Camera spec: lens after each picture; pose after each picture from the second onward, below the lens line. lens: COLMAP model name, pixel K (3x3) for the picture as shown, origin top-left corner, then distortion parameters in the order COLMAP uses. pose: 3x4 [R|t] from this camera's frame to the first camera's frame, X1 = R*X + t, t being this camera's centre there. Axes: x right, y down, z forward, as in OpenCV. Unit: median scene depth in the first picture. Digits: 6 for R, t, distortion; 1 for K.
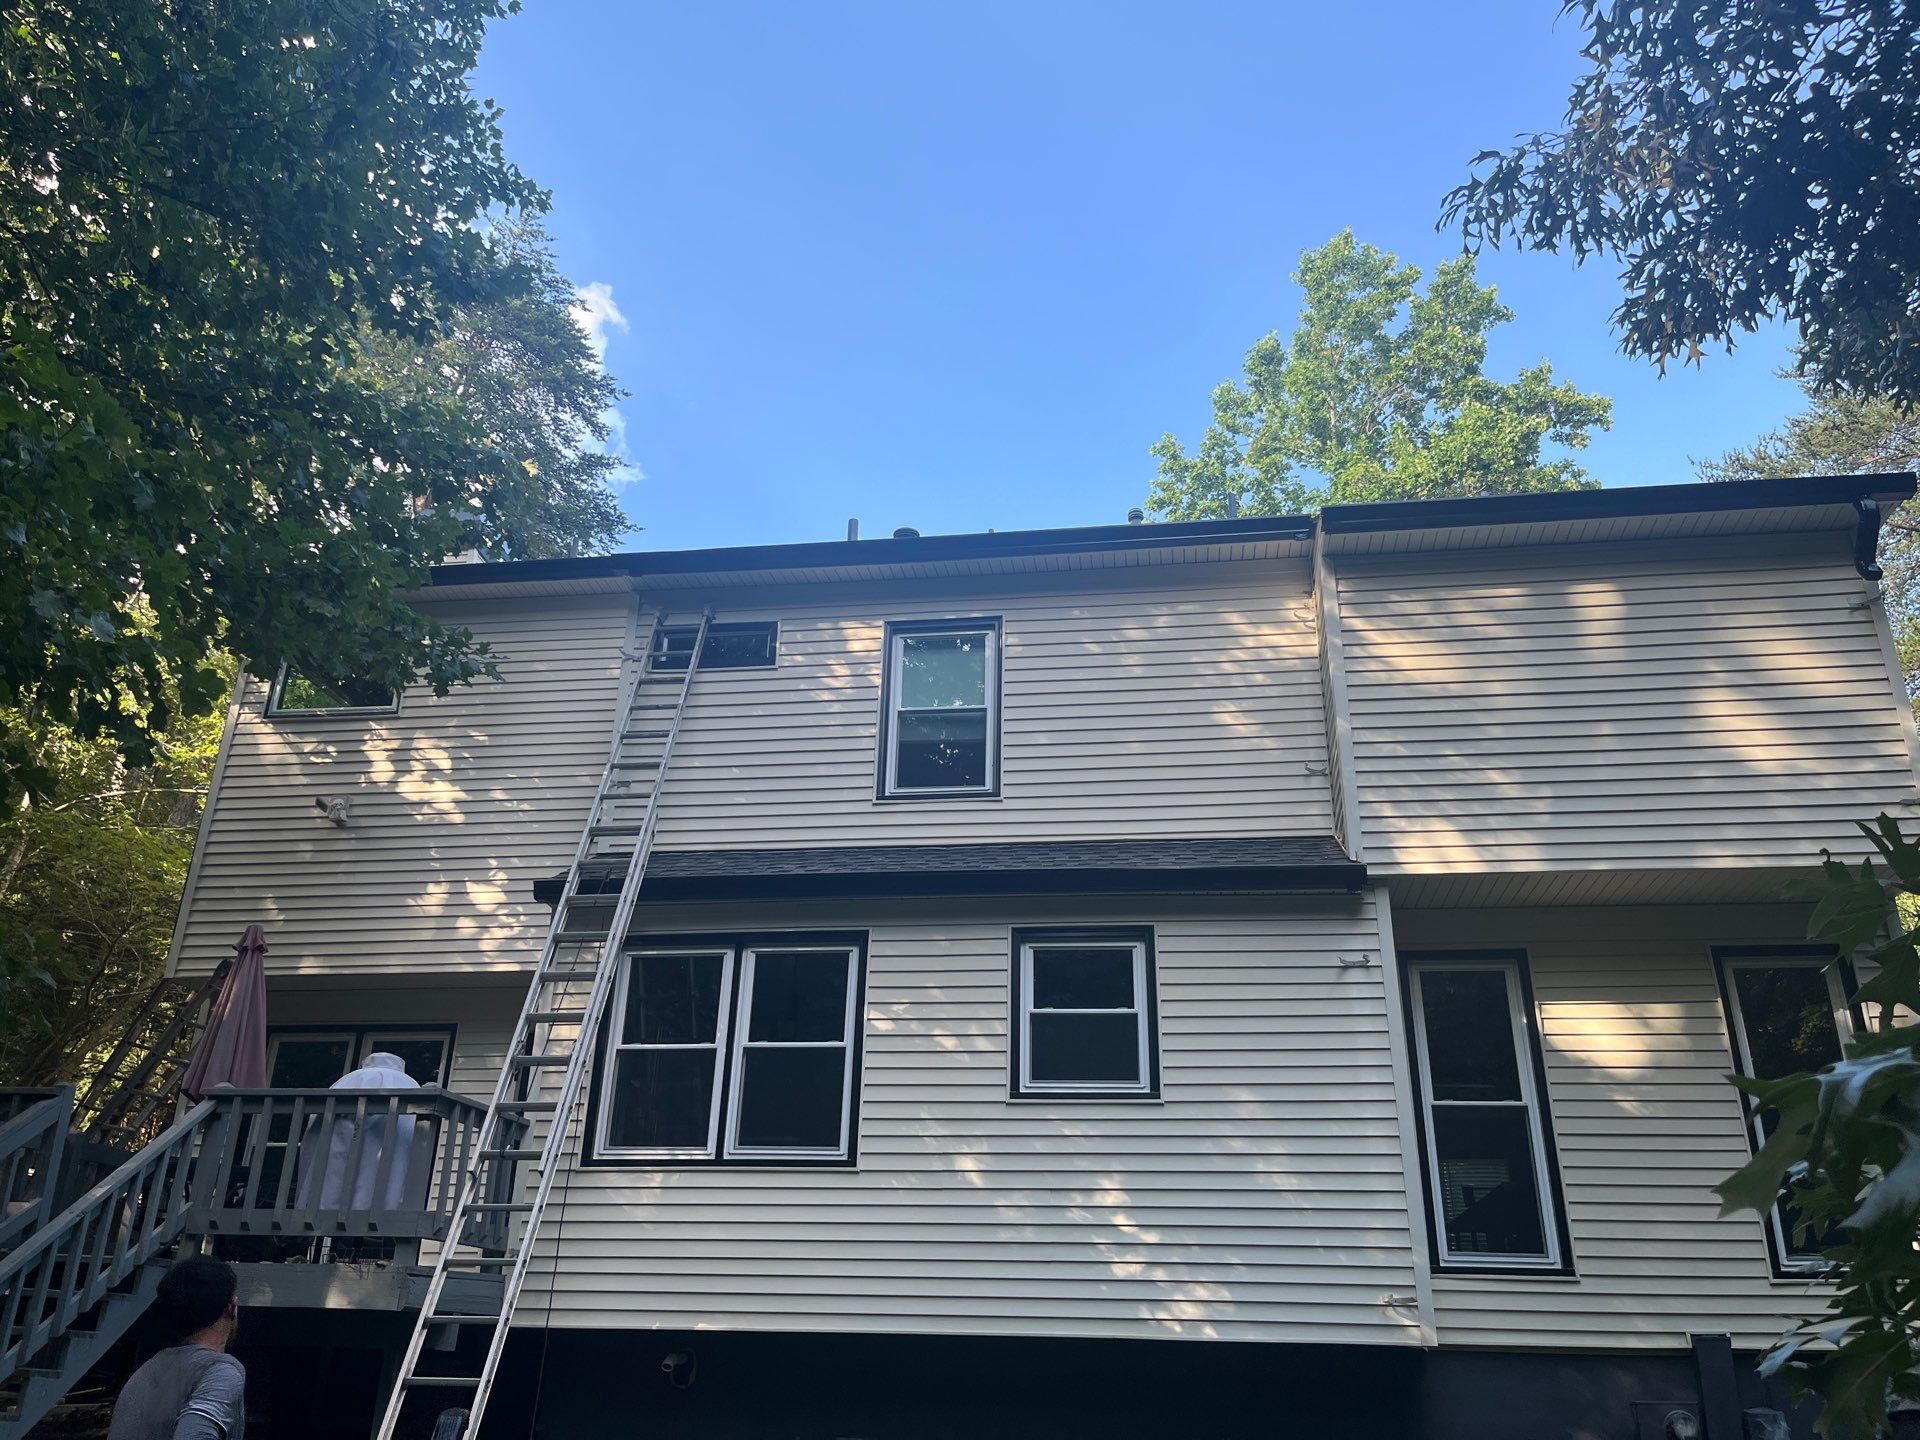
lens RADIAL K [[1511.9, 0, 959.4], [0, 1511.9, 739.0], [0, 0, 1]] dist [0.031114, -0.036076]
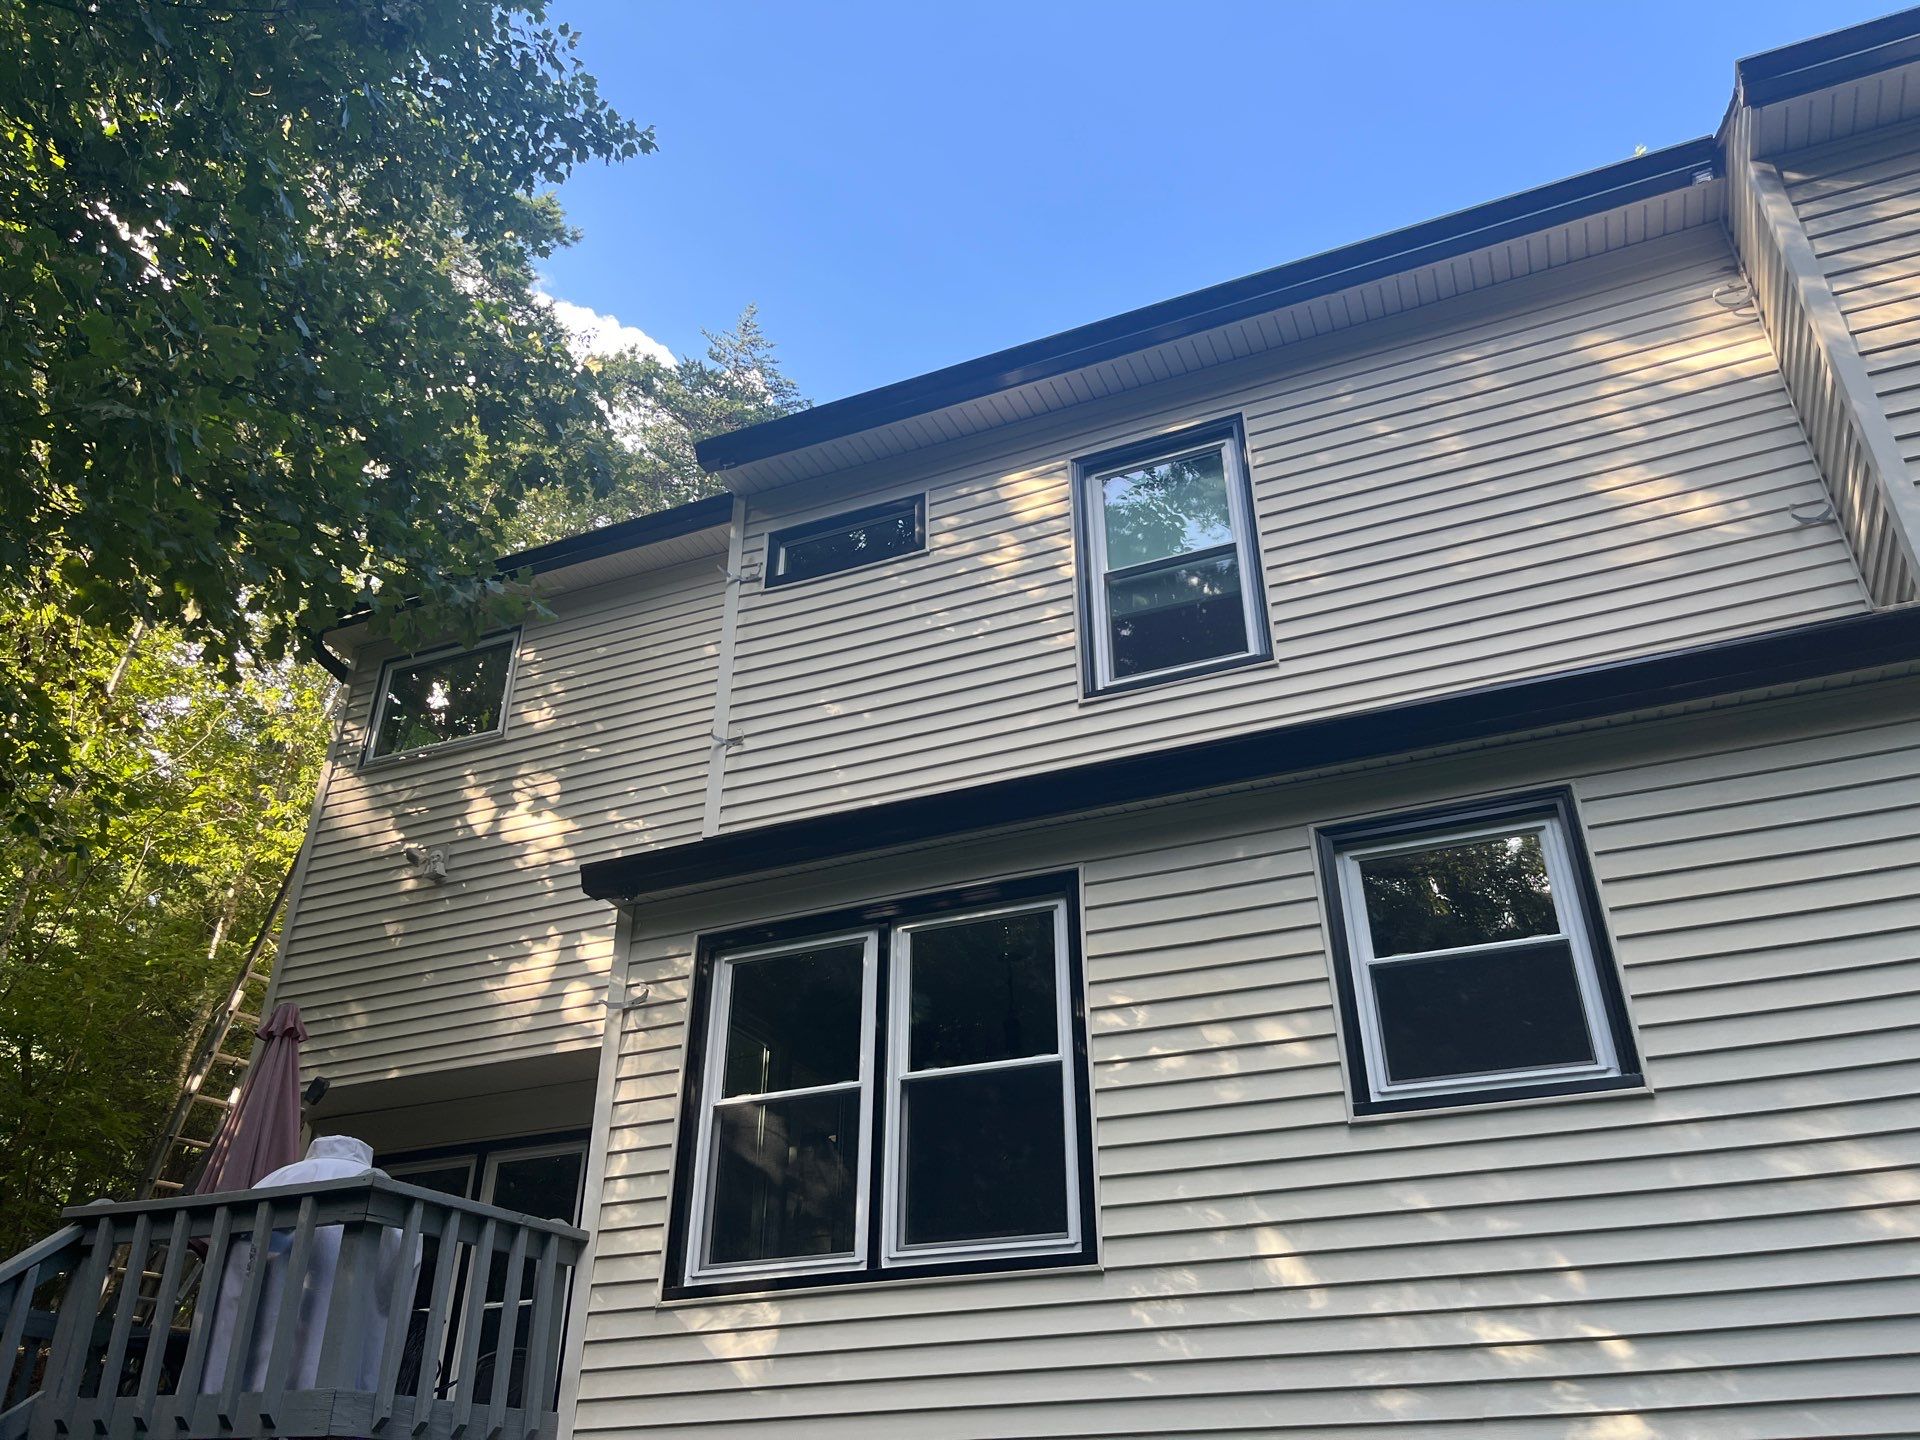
lens RADIAL K [[1511.9, 0, 967.6], [0, 1511.9, 710.4], [0, 0, 1]] dist [0.031114, -0.036076]
pose [[0.972599, -0.141805, -0.184234, 0.017596], [0.119817, 0.984832, -0.125495, 0.133543], [0.199236, 0.099982, 0.974838, 0.385843]]
